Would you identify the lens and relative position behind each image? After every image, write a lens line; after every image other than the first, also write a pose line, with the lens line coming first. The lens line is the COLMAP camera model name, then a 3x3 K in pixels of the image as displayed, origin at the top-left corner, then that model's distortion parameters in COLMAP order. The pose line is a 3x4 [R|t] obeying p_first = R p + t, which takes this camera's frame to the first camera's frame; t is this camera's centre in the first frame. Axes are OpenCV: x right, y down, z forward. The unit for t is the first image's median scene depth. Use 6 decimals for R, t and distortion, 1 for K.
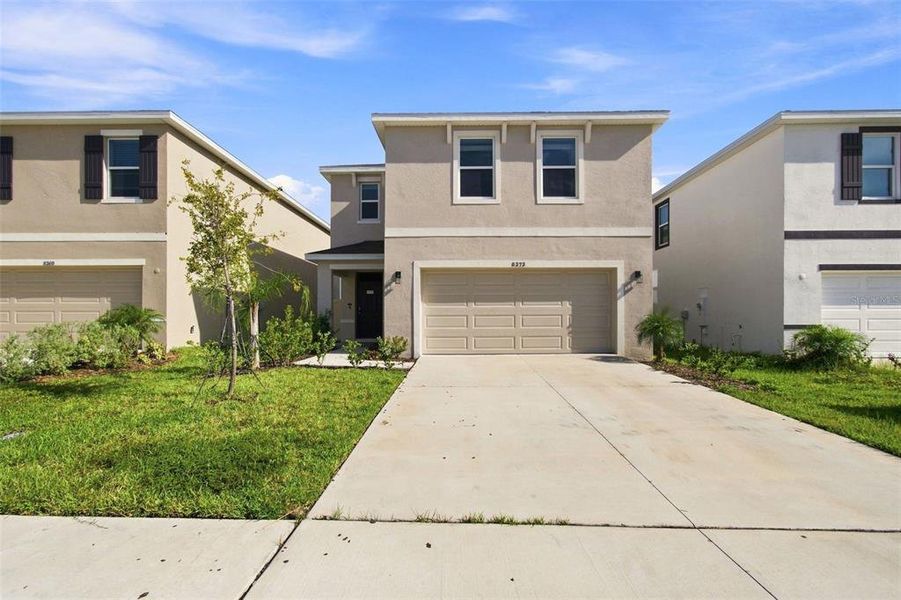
lens RADIAL K [[422.2, 0, 451.0], [0, 422.2, 307.3], [0, 0, 1]] dist [0.011807, 0.000900]
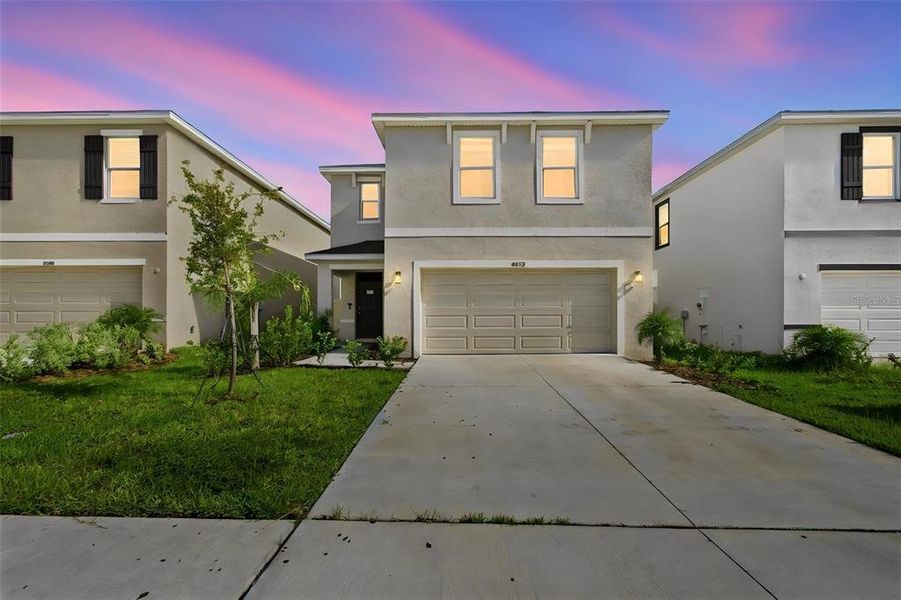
lens RADIAL K [[422.2, 0, 447.6], [0, 422.2, 308.1], [0, 0, 1]] dist [0.011807, 0.000900]
pose [[1.000000, -0.000177, 0.000141, -0.008719], [0.000177, 0.999998, 0.001980, -0.000112], [-0.000142, -0.001980, 0.999998, 0.000184]]
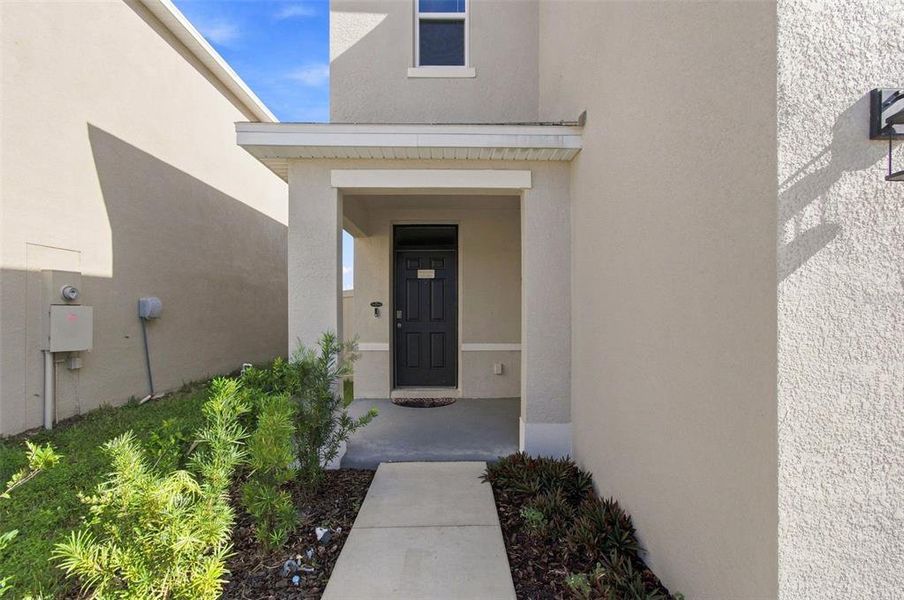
lens RADIAL K [[423.6, 0, 446.3], [0, 423.6, 299.2], [0, 0, 1]] dist [0.011807, 0.000900]
pose [[0.999443, 0.002765, 0.033259, -0.270724], [-0.002830, 0.999994, 0.001921, -0.018673], [-0.033253, -0.002014, 0.999445, 0.872112]]
